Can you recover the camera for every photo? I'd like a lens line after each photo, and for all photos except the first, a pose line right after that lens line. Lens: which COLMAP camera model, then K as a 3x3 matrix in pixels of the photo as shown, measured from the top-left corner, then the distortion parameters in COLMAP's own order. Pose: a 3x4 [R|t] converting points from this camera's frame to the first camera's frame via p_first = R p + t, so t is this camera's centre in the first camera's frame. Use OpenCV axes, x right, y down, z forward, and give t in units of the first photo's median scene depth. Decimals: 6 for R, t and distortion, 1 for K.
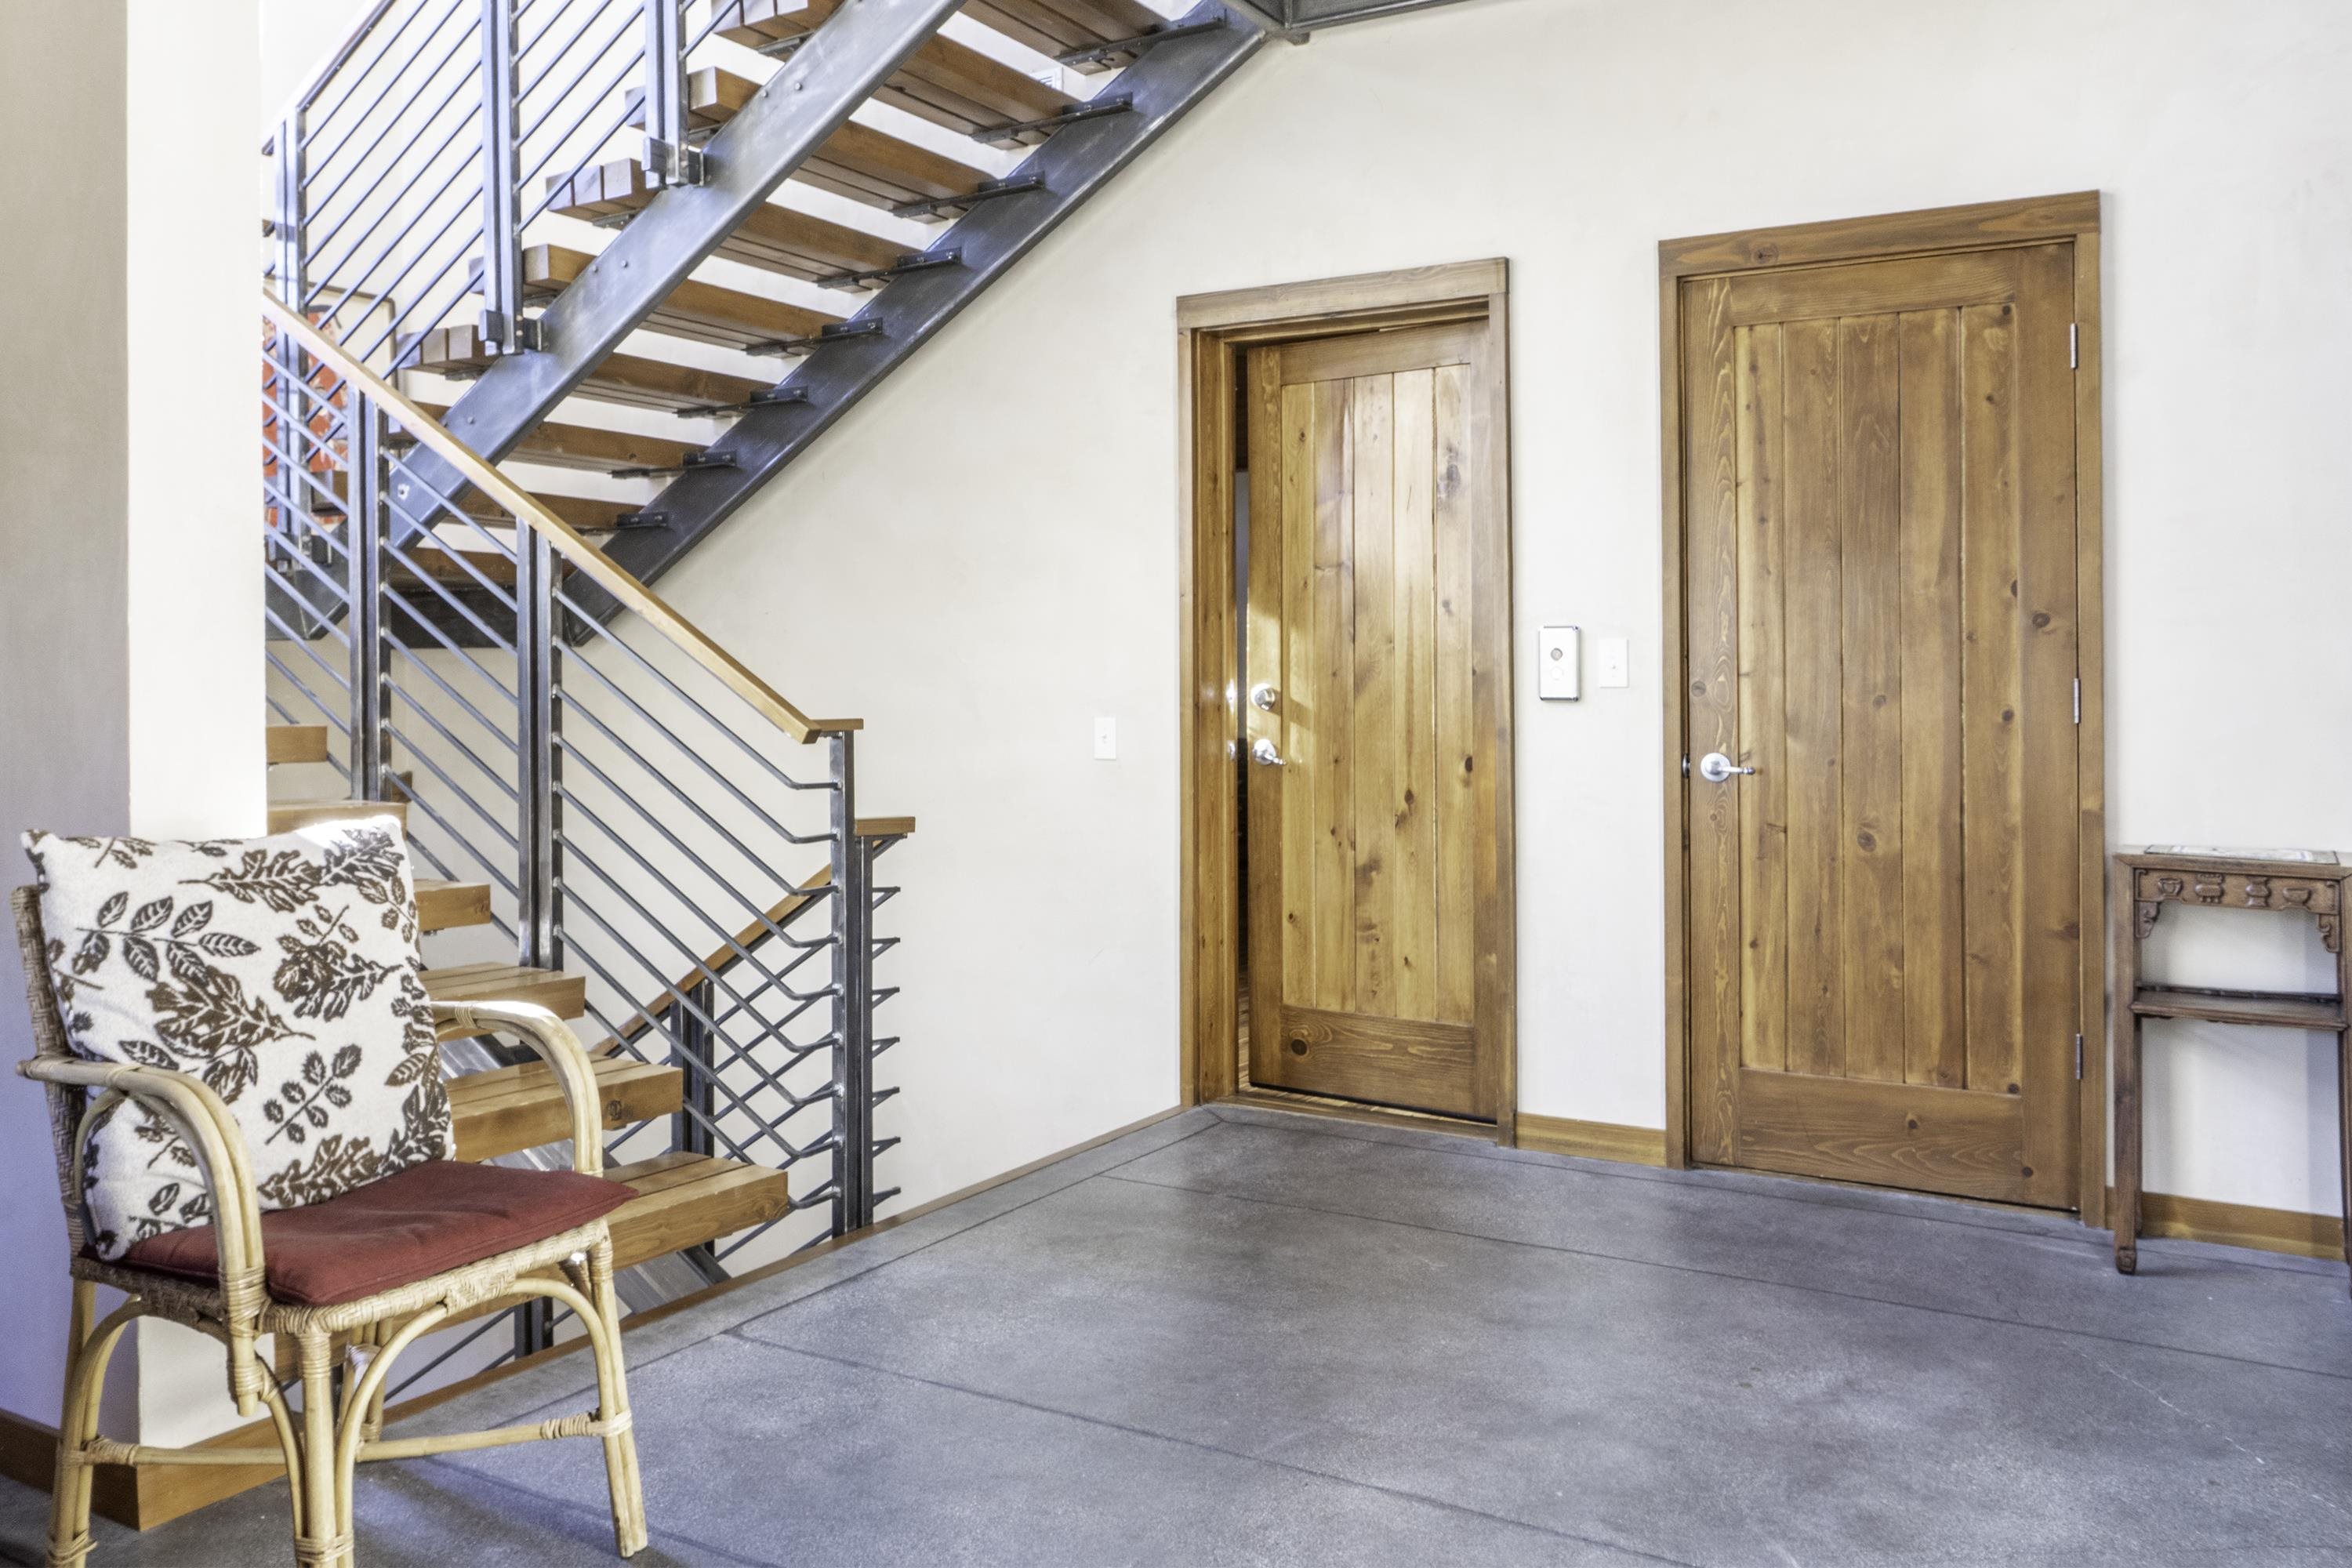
lens RADIAL K [[1821.0, 0, 1176.0], [0, 1821.0, 774.0], [0, 0, 1]] dist [-0.032568, -0.005355]
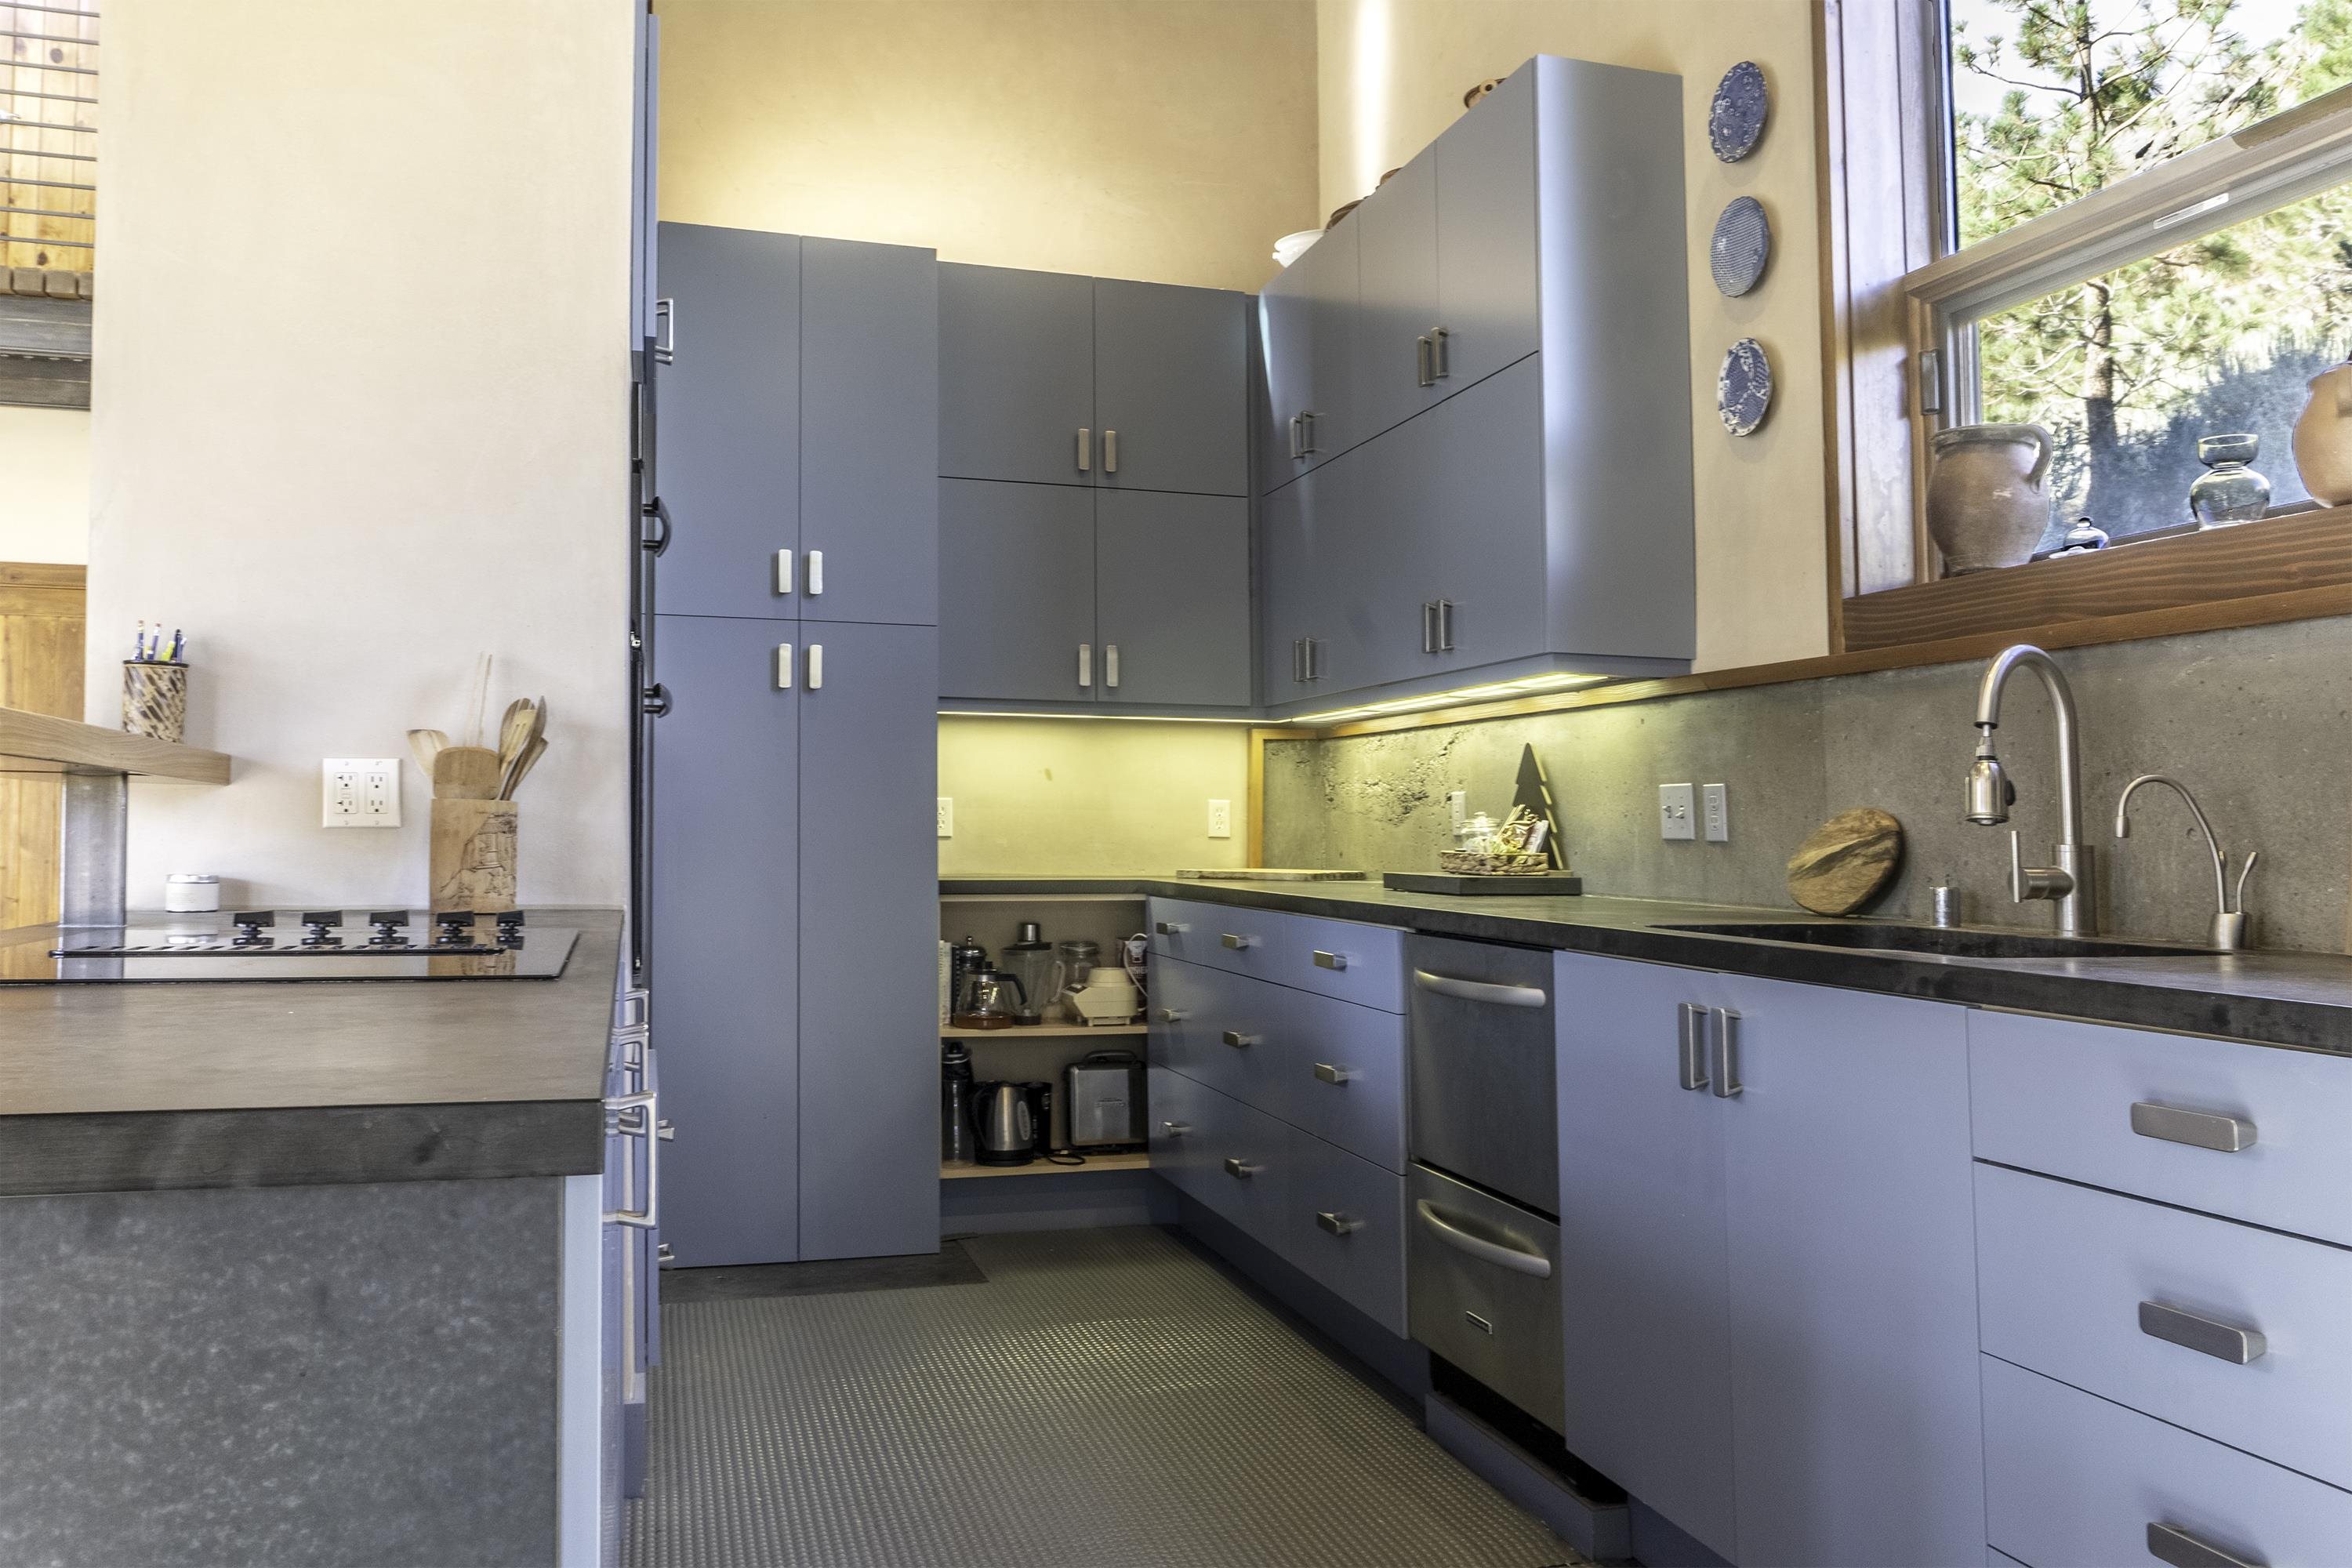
lens RADIAL K [[1821.0, 0, 1178.5], [0, 1821.0, 774.3], [0, 0, 1]] dist [-0.032568, -0.005355]
pose [[0.675203, 0.033770, 0.736859, -0.196924], [0.014243, 0.998168, -0.058797, 0.027279], [-0.737495, 0.050194, 0.673485, -1.028679]]
